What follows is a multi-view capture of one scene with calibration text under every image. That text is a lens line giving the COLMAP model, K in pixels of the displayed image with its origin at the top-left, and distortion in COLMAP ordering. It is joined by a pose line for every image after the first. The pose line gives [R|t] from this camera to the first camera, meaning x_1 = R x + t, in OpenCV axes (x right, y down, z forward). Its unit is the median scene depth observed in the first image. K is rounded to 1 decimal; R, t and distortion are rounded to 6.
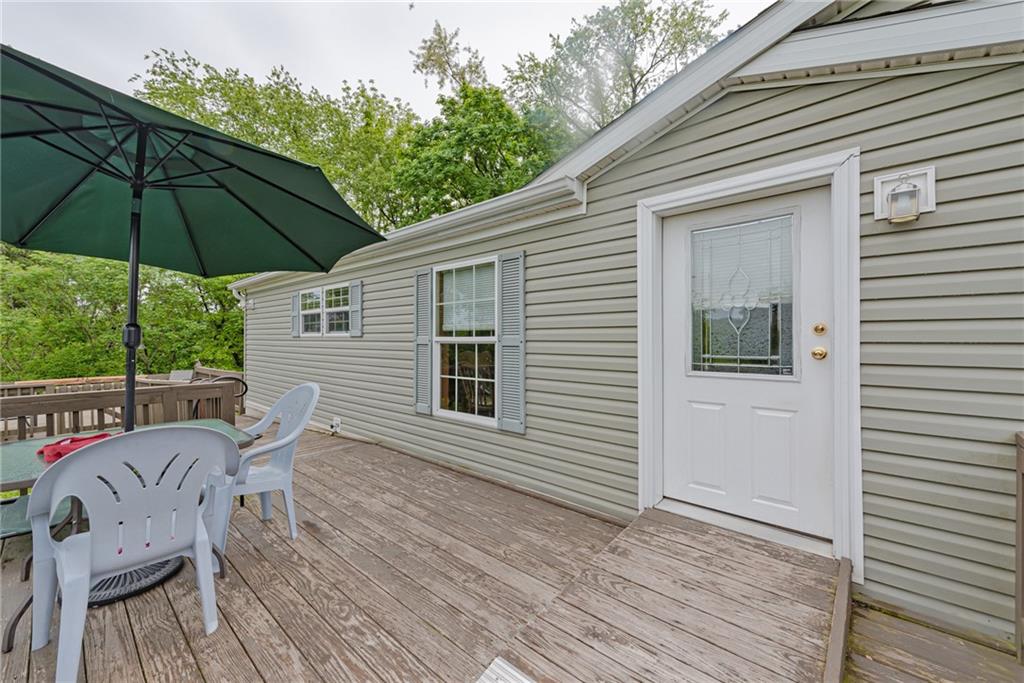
lens RADIAL K [[409.9, 0, 515.3], [0, 409.9, 337.3], [0, 0, 1]] dist [0.012519, 0.000117]
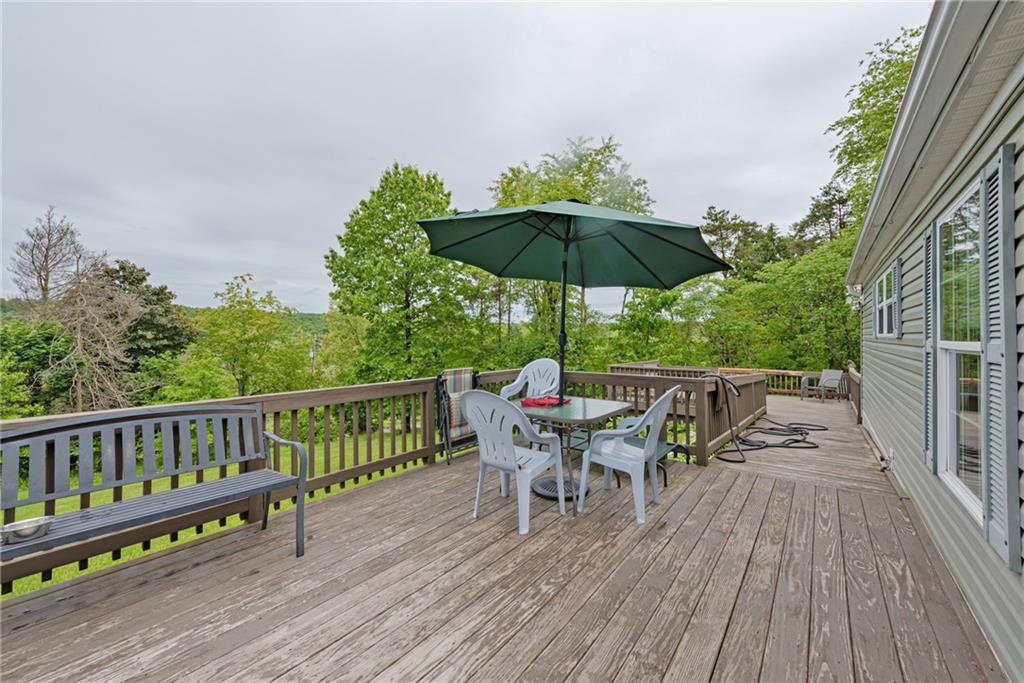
lens RADIAL K [[409.9, 0, 515.5], [0, 409.9, 337.5], [0, 0, 1]] dist [0.012519, 0.000117]
pose [[0.084887, 0.002326, -0.996388, 0.528176], [-0.000495, 0.999997, 0.002292, -0.011589], [0.996390, 0.000299, 0.084888, 0.577540]]
